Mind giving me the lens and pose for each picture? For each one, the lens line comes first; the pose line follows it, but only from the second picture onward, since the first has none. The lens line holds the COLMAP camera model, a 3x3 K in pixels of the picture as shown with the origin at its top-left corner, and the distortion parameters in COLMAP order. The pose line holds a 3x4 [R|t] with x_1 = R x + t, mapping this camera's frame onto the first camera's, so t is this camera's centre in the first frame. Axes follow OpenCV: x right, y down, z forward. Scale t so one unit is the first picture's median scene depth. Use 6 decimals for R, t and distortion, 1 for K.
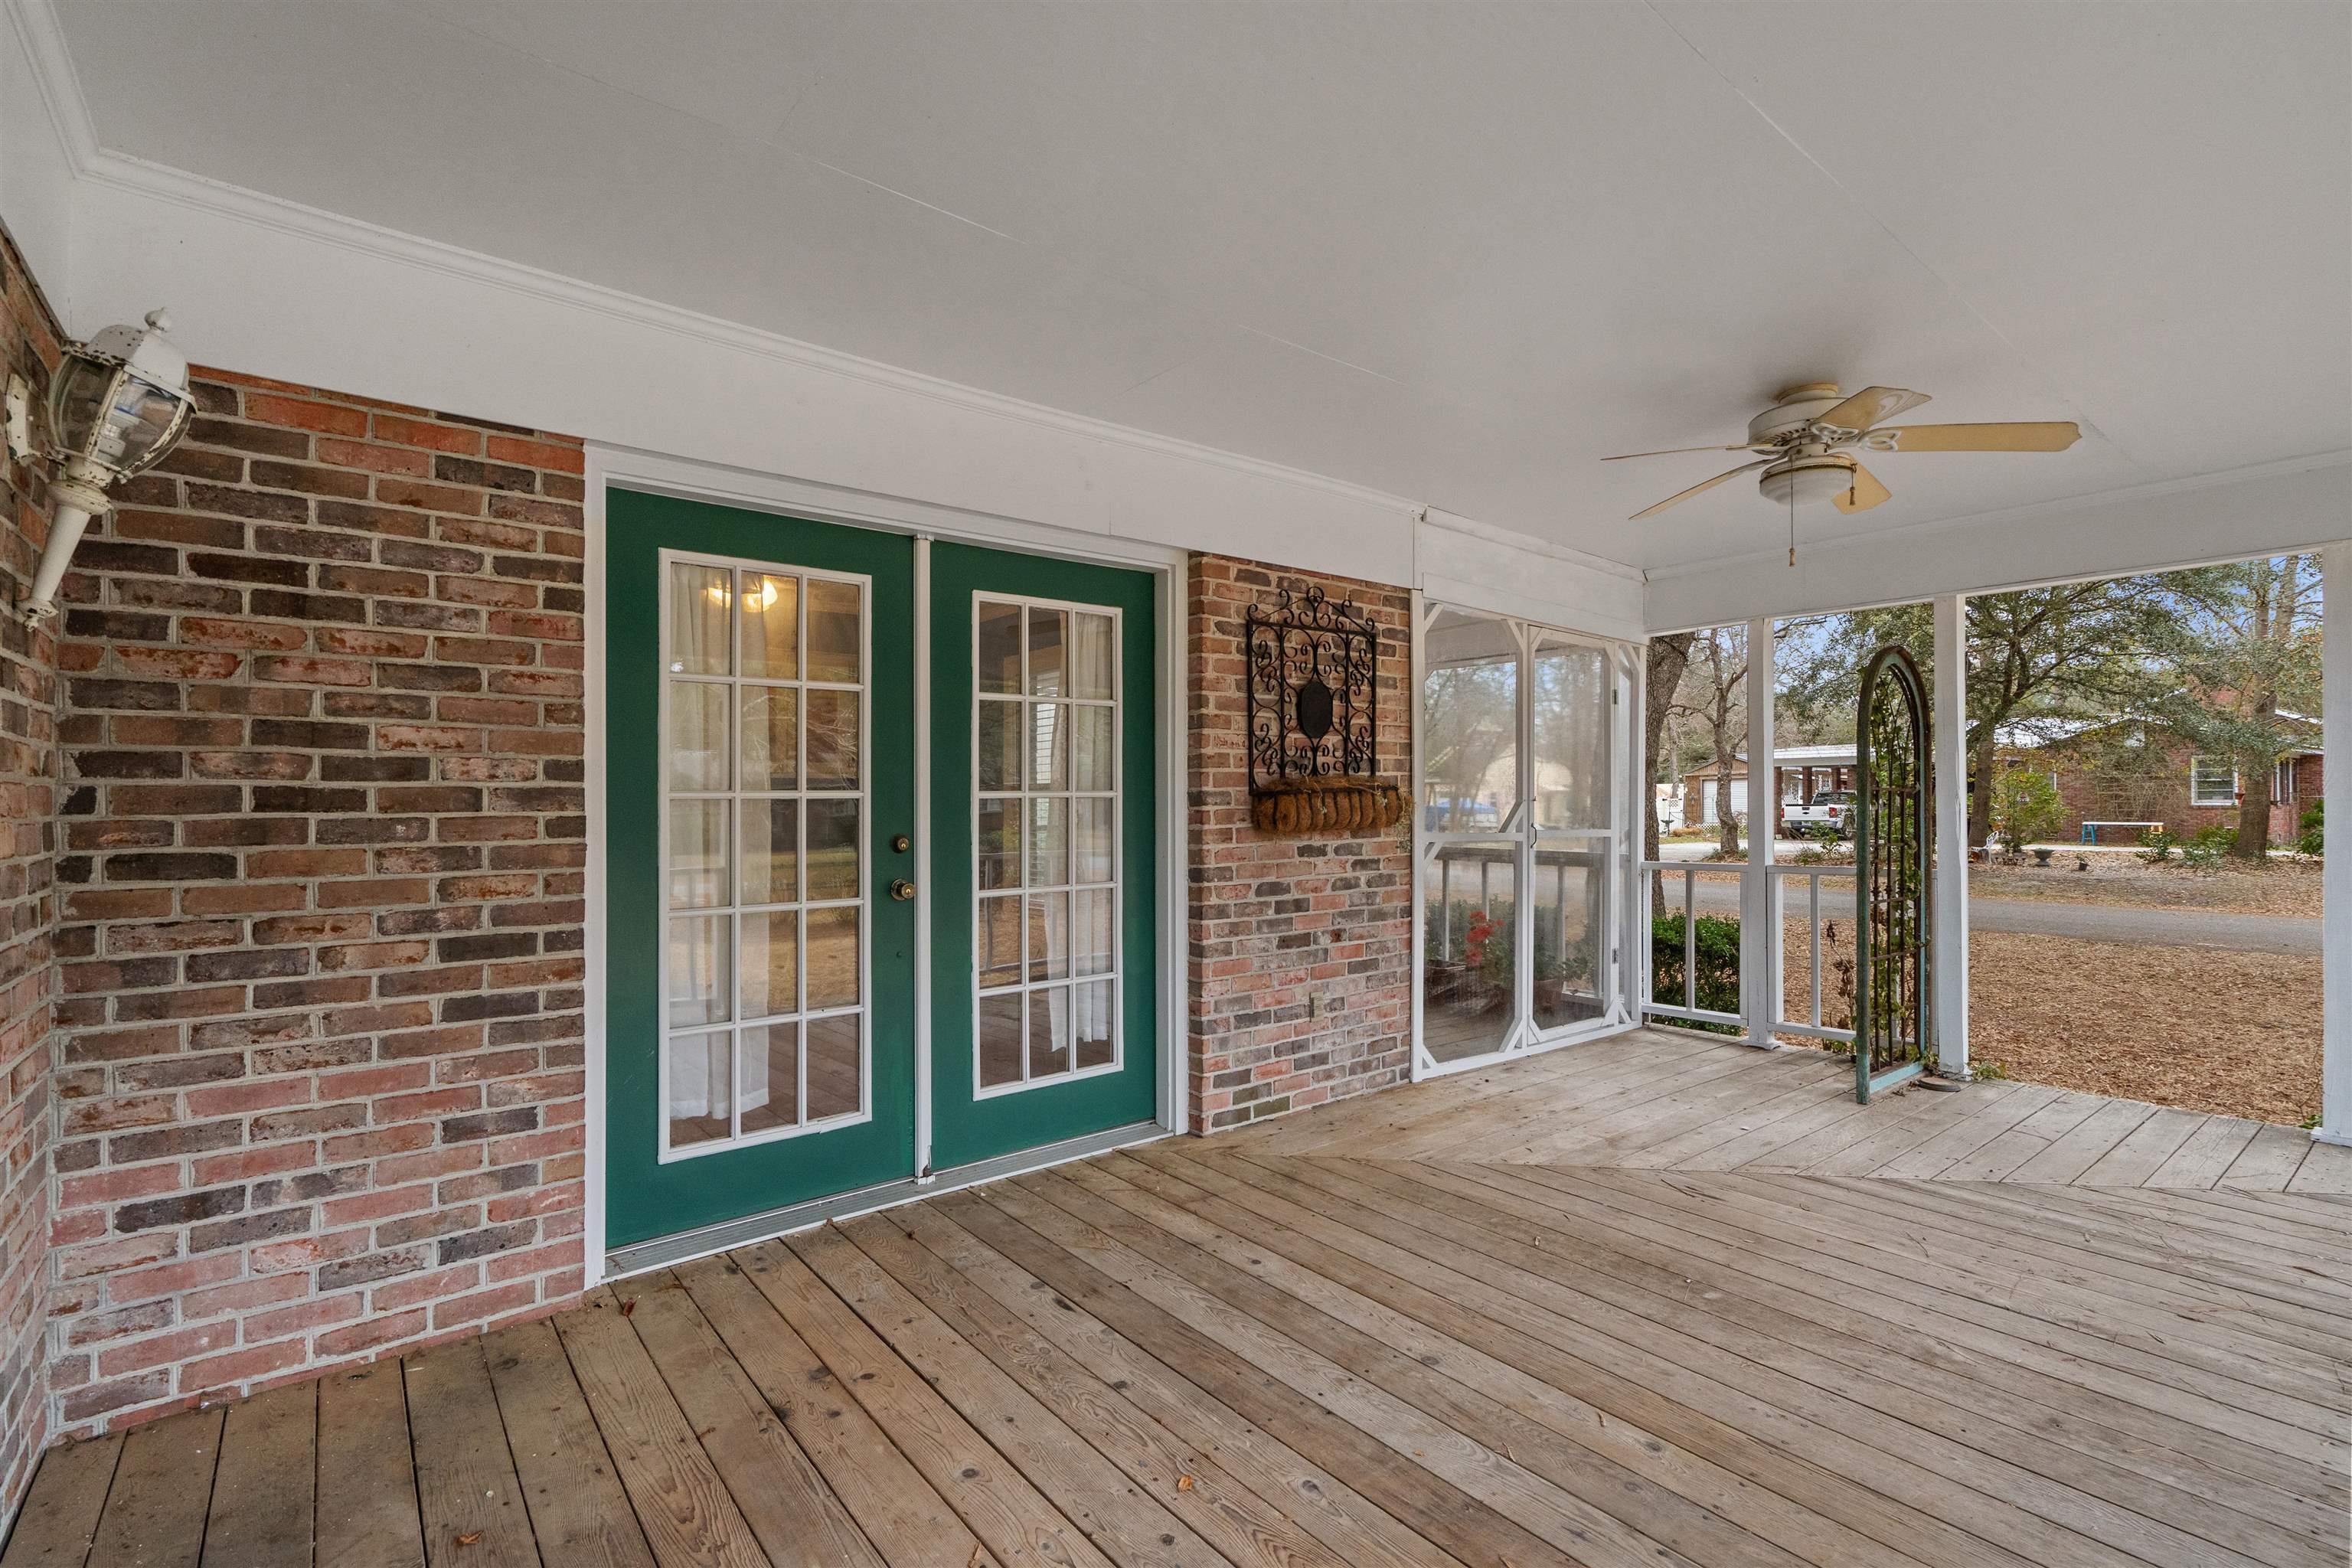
lens RADIAL K [[1060.1, 0, 1191.5], [0, 1060.1, 797.2], [0, 0, 1]] dist [-0.014920, 0.002261]
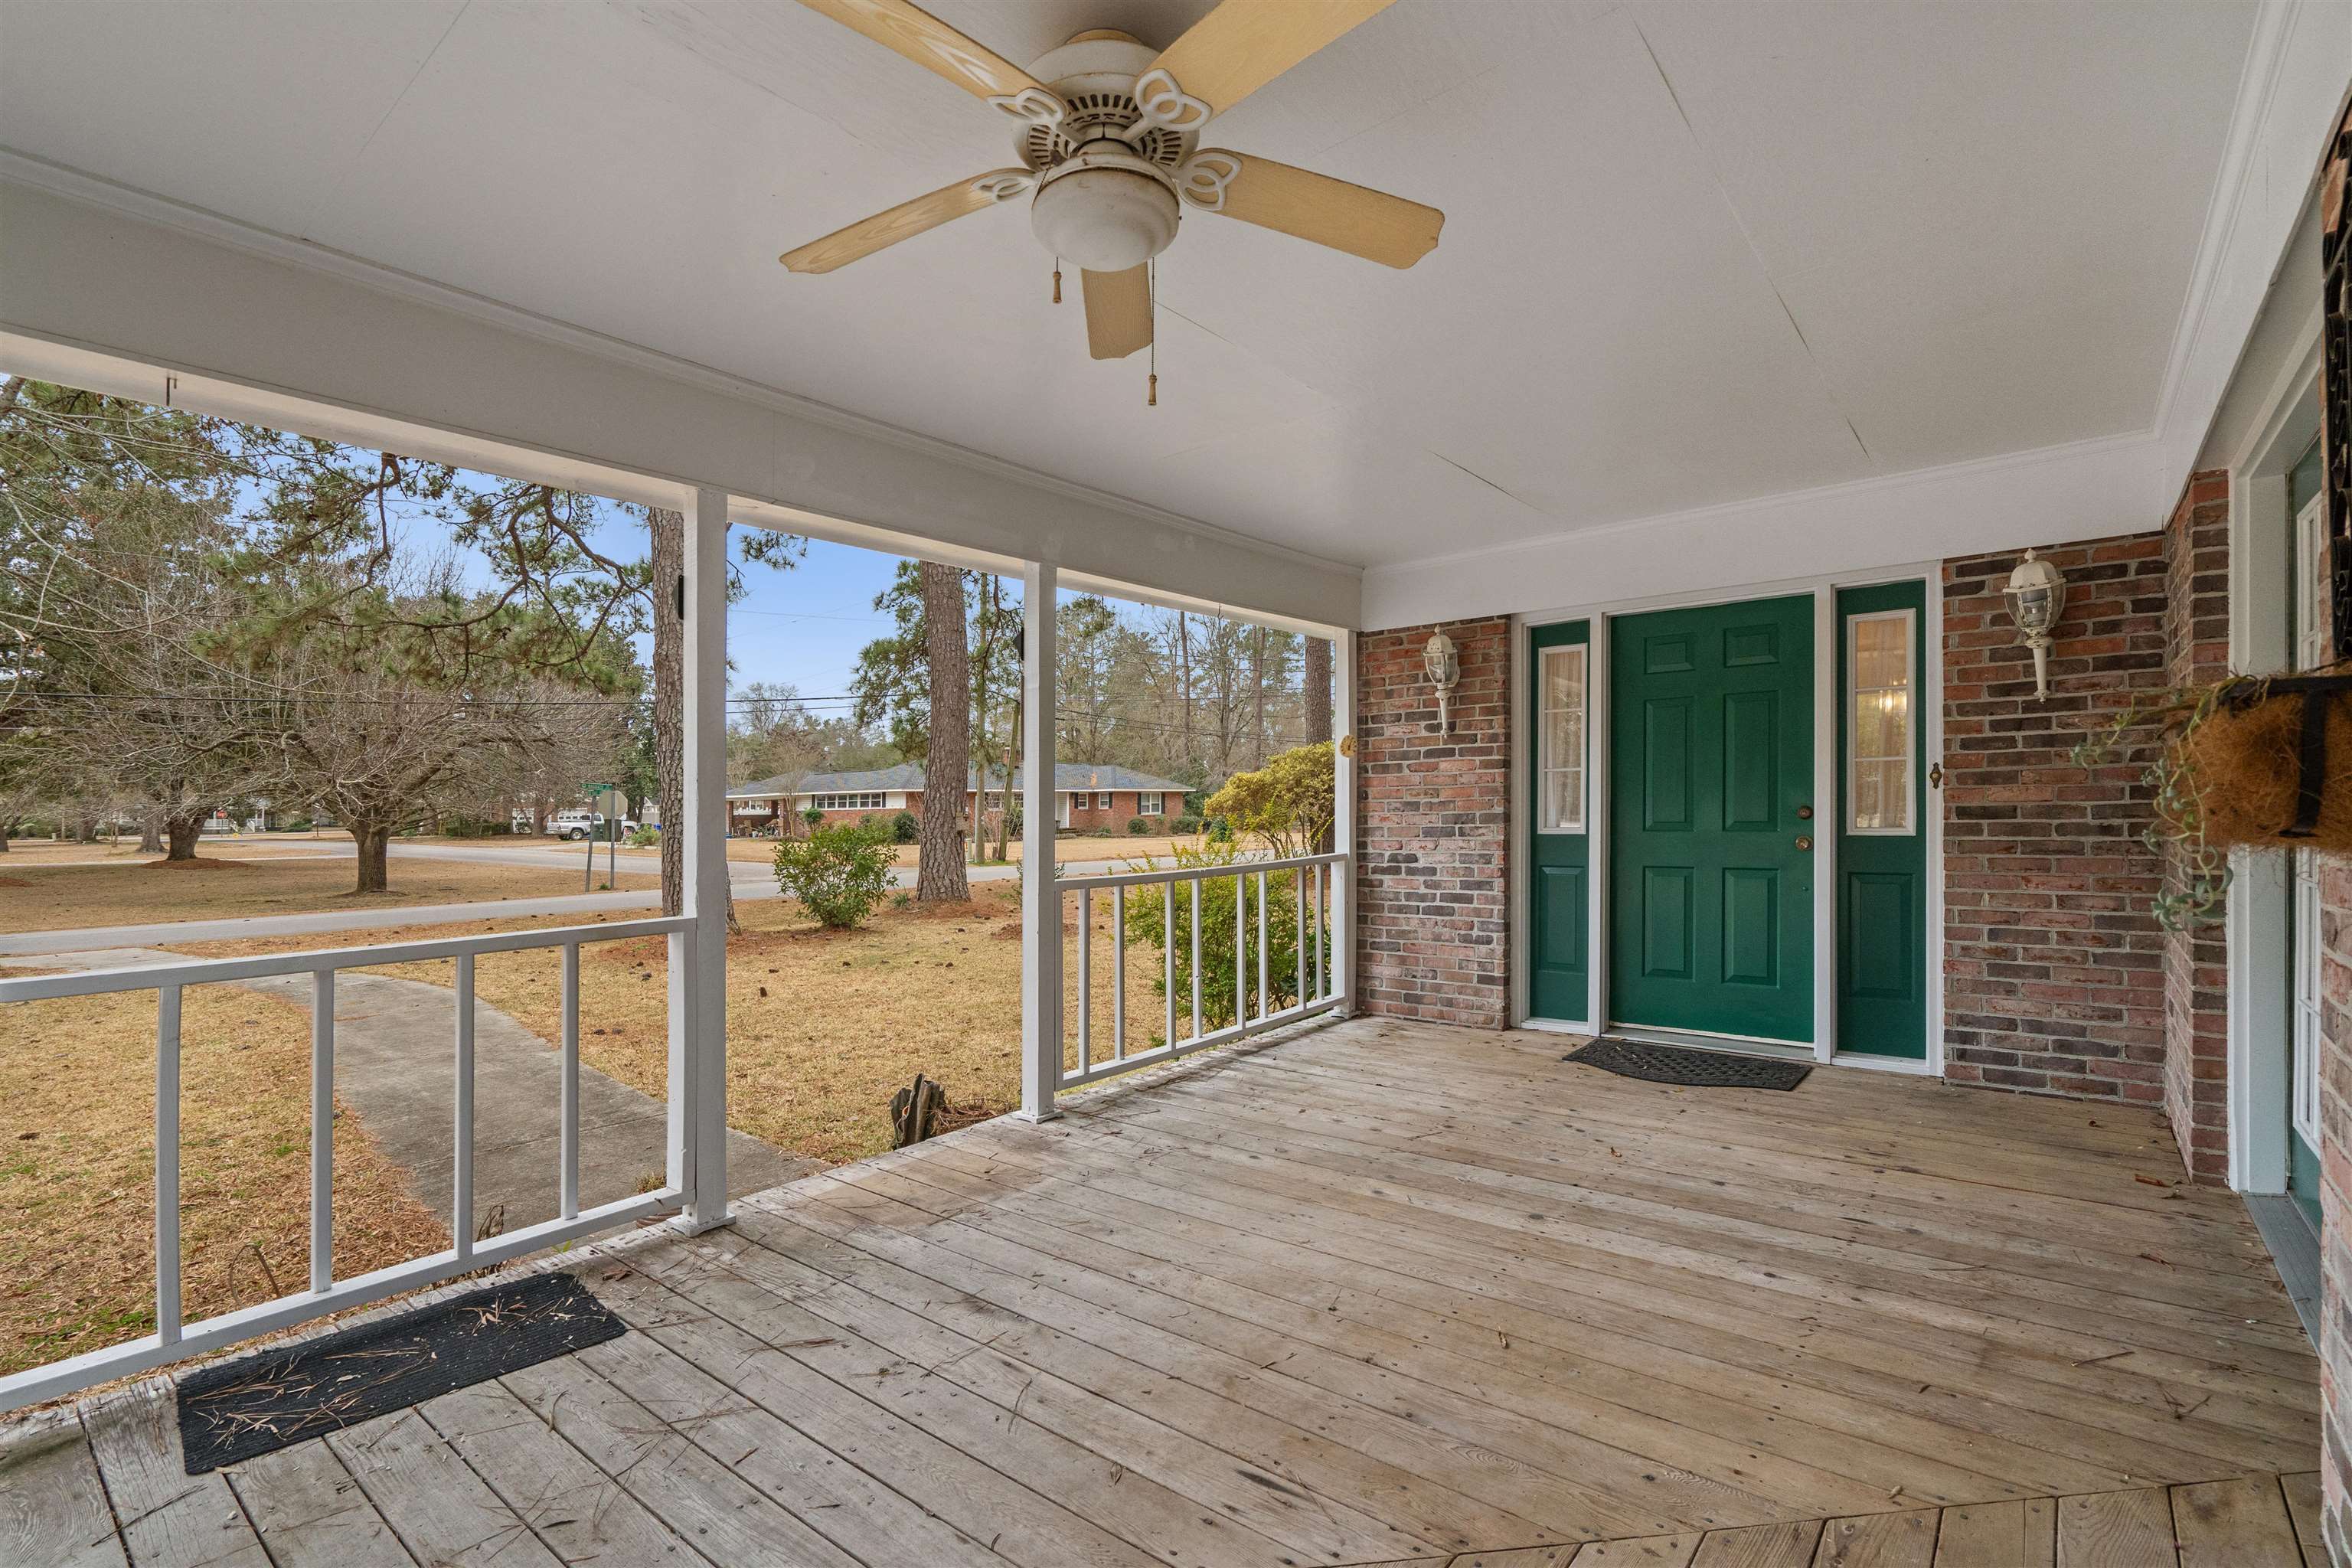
lens RADIAL K [[1060.1, 0, 1173.3], [0, 1060.1, 803.6], [0, 0, 1]] dist [-0.014920, 0.002261]
pose [[-0.981287, 0.023898, -0.191061, 0.819576], [0.026590, 0.999580, -0.011538, 0.022477], [0.190705, -0.016403, -0.981510, 1.998815]]
